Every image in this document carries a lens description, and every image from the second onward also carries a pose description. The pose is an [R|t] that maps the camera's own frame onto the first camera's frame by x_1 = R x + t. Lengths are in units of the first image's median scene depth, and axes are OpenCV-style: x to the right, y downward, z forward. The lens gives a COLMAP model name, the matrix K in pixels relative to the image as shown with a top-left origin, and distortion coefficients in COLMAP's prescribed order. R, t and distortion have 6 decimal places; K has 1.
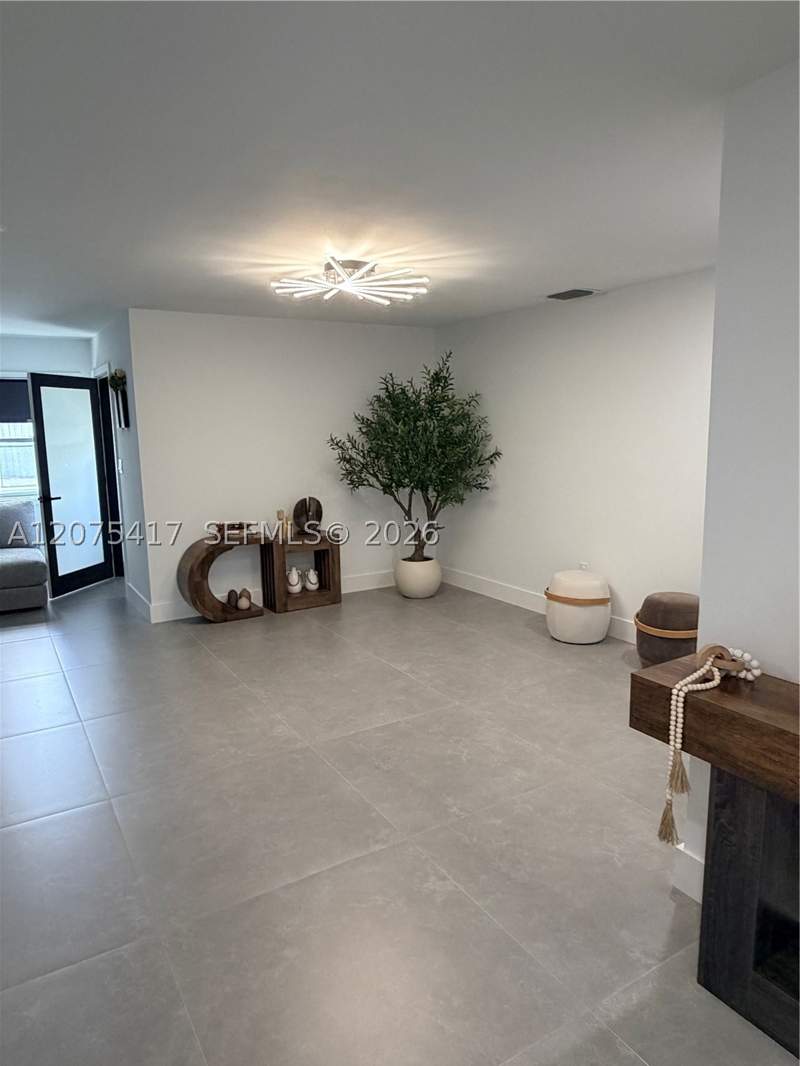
lens RADIAL K [[687.8, 0, 401.4], [0, 687.8, 533.5], [0, 0, 1]] dist [0.007018, -0.004783]
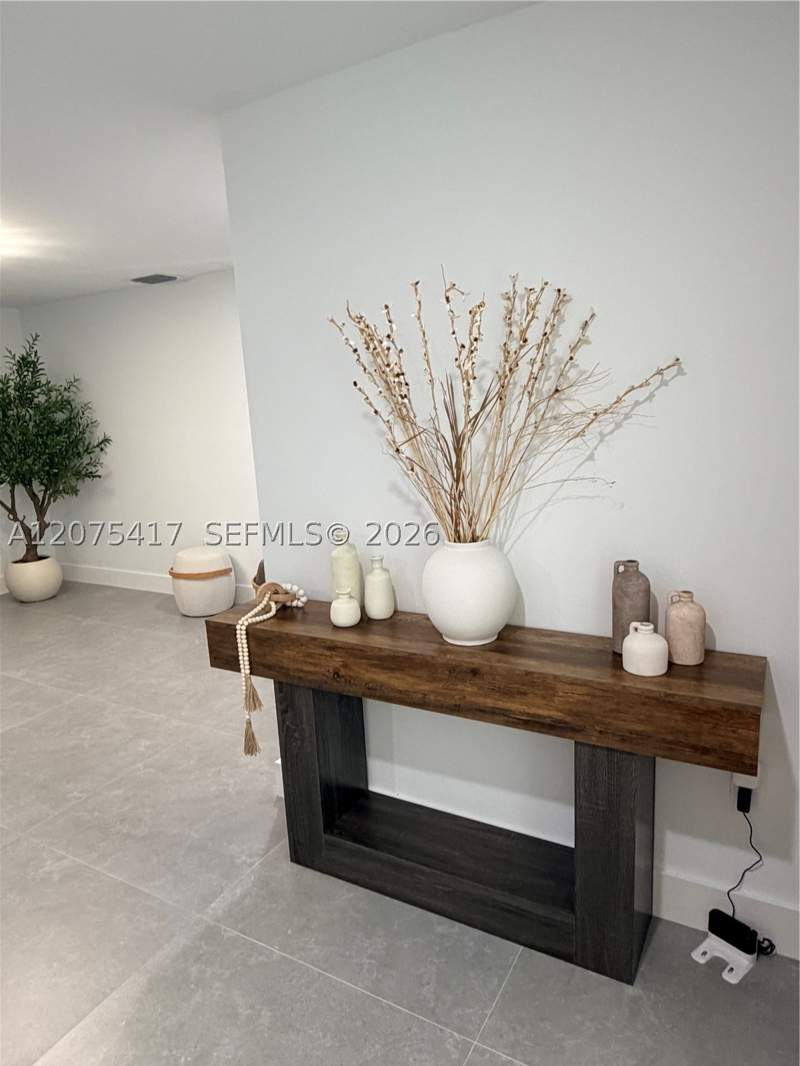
lens RADIAL K [[687.8, 0, 393.4], [0, 687.8, 531.1], [0, 0, 1]] dist [0.007018, -0.004783]
pose [[0.879557, -0.123669, 0.459441, 0.042643], [0.115140, 0.992253, 0.046663, 0.016645], [-0.461652, 0.011857, 0.886982, -0.064857]]
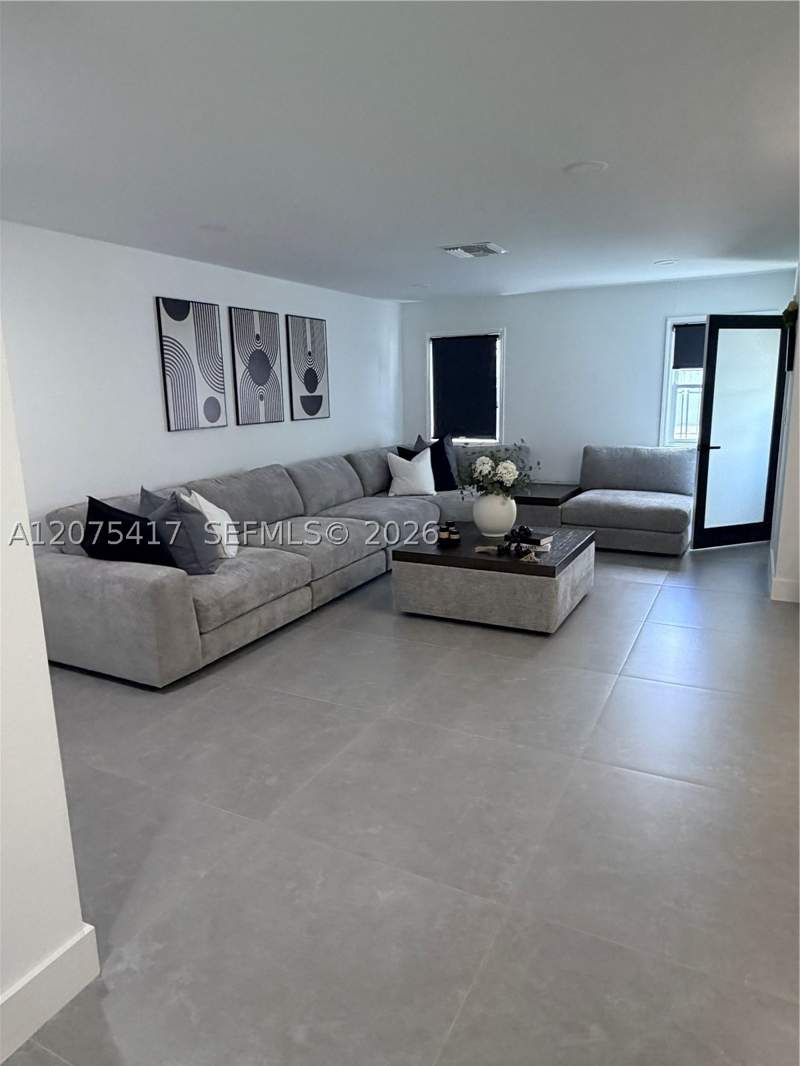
lens RADIAL K [[687.8, 0, 398.7], [0, 687.8, 535.9], [0, 0, 1]] dist [0.007018, -0.004783]
pose [[0.510365, 0.181567, -0.840572, 0.137081], [-0.114192, 0.983110, 0.143023, -0.023450], [0.852343, 0.022993, 0.522478, 0.173748]]
